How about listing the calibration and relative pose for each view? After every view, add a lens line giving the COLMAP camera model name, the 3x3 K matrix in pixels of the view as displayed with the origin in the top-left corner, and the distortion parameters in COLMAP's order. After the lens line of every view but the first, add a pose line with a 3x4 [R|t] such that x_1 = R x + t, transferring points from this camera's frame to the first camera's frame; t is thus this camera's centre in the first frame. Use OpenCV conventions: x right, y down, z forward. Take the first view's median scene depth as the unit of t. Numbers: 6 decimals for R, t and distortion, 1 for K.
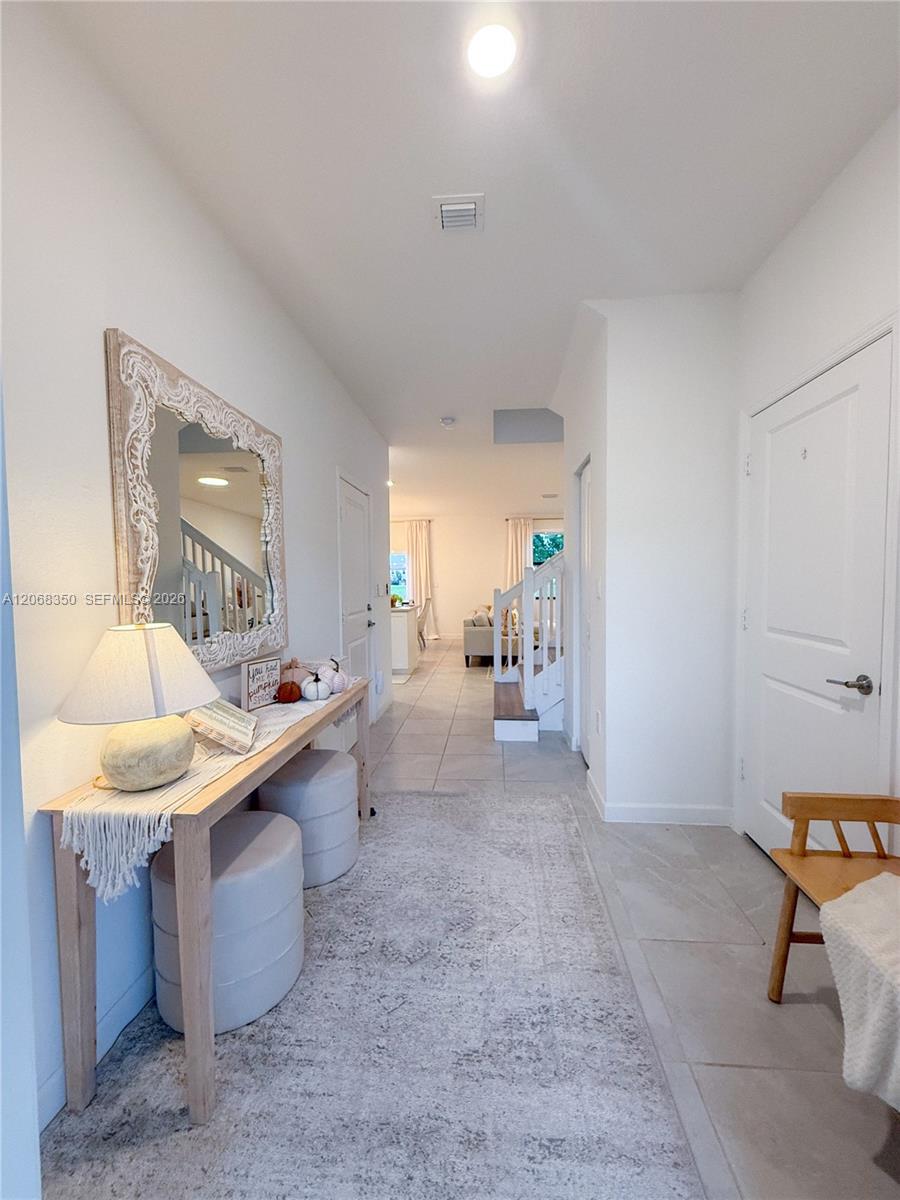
lens RADIAL K [[479.9, 0, 450.0], [0, 479.9, 600.0], [0, 0, 1]] dist [-0.003074, 0.000414]
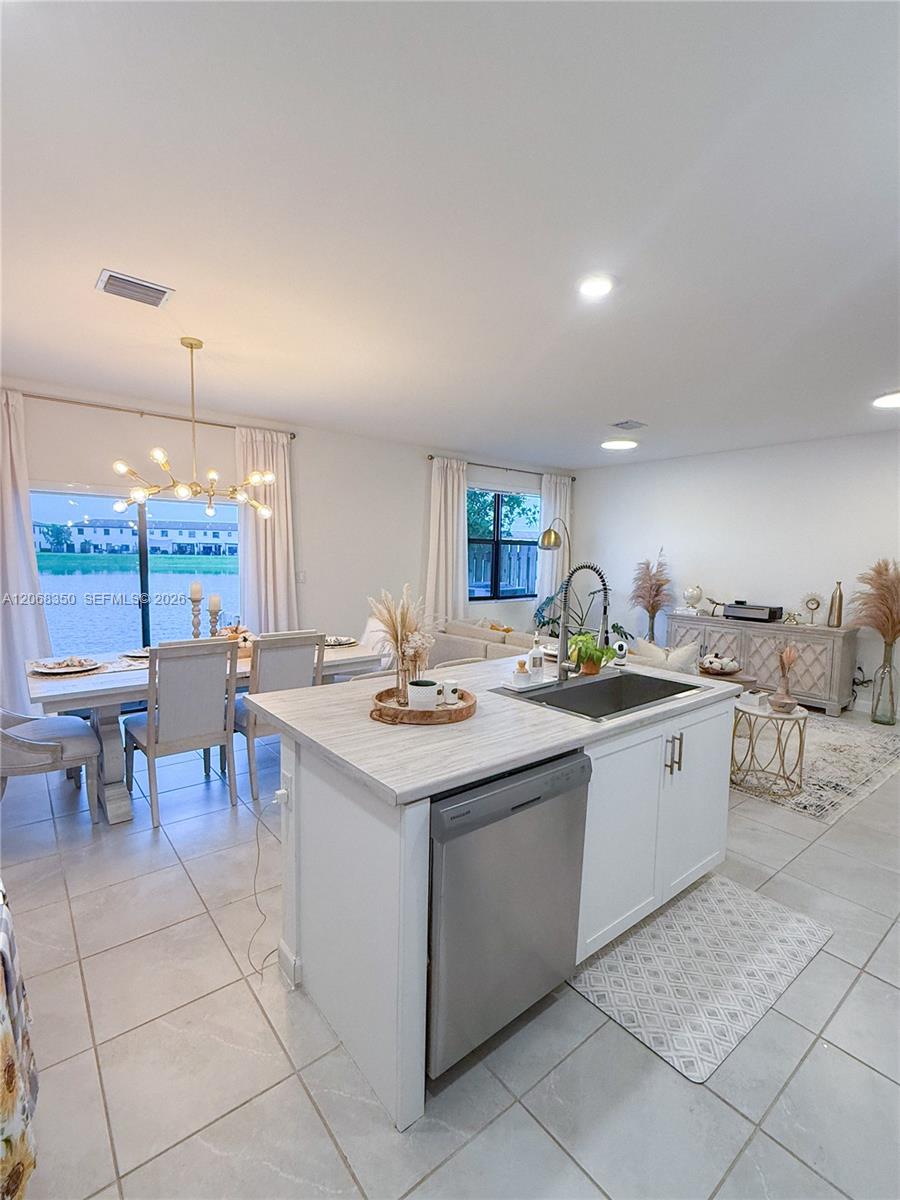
lens RADIAL K [[550.1, 0, 450.0], [0, 550.1, 600.0], [0, 0, 1]] dist [-0.000508, -0.000196]
pose [[0.724269, -0.037489, 0.688497, -0.299155], [0.007067, 0.998872, 0.046954, -0.036108], [-0.689481, -0.029141, 0.723717, 0.536542]]
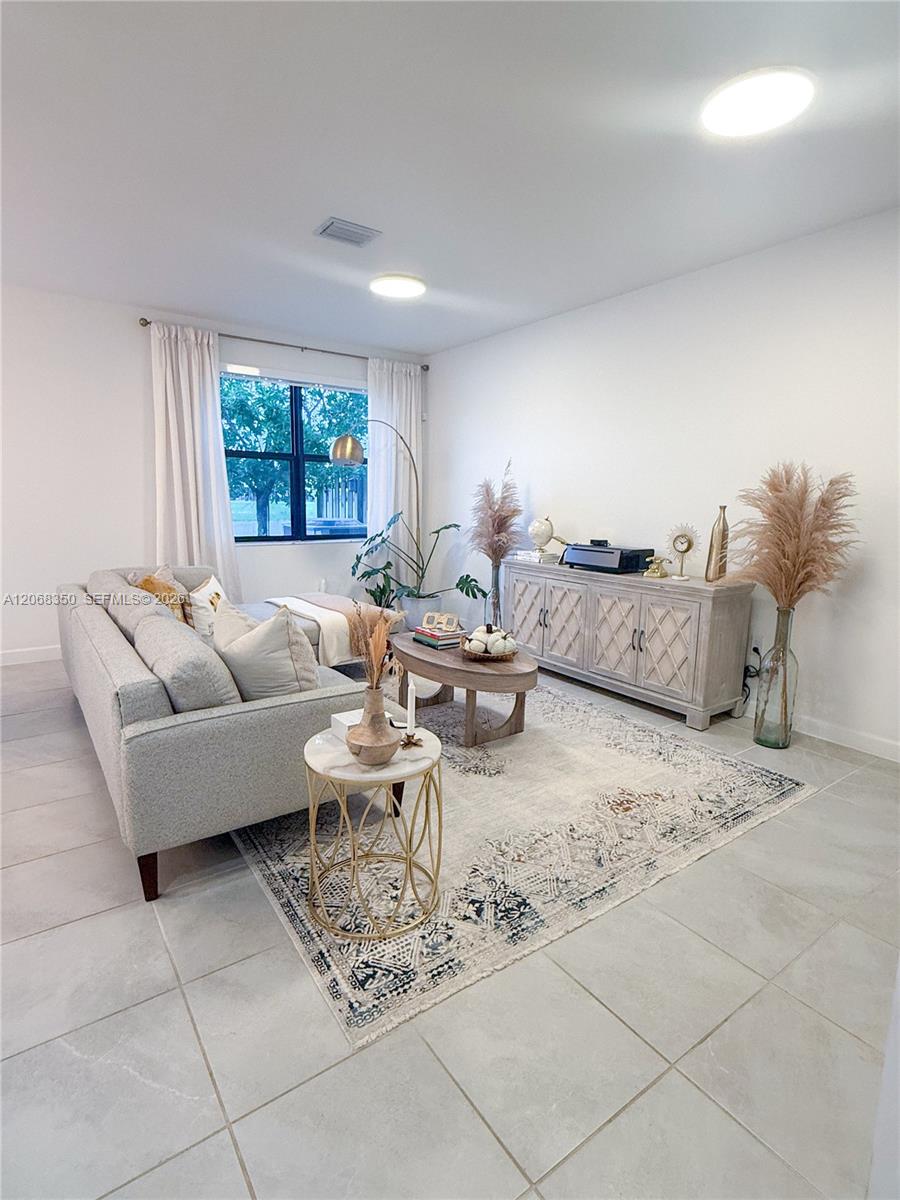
lens RADIAL K [[605.3, 0, 450.0], [0, 605.3, 600.0], [0, 0, 1]] dist [0.001147, 0.000126]
pose [[0.760065, -0.089249, 0.643689, -0.016900], [0.008180, 0.991760, 0.127850, -0.018528], [-0.649795, -0.091909, 0.754532, 0.497872]]
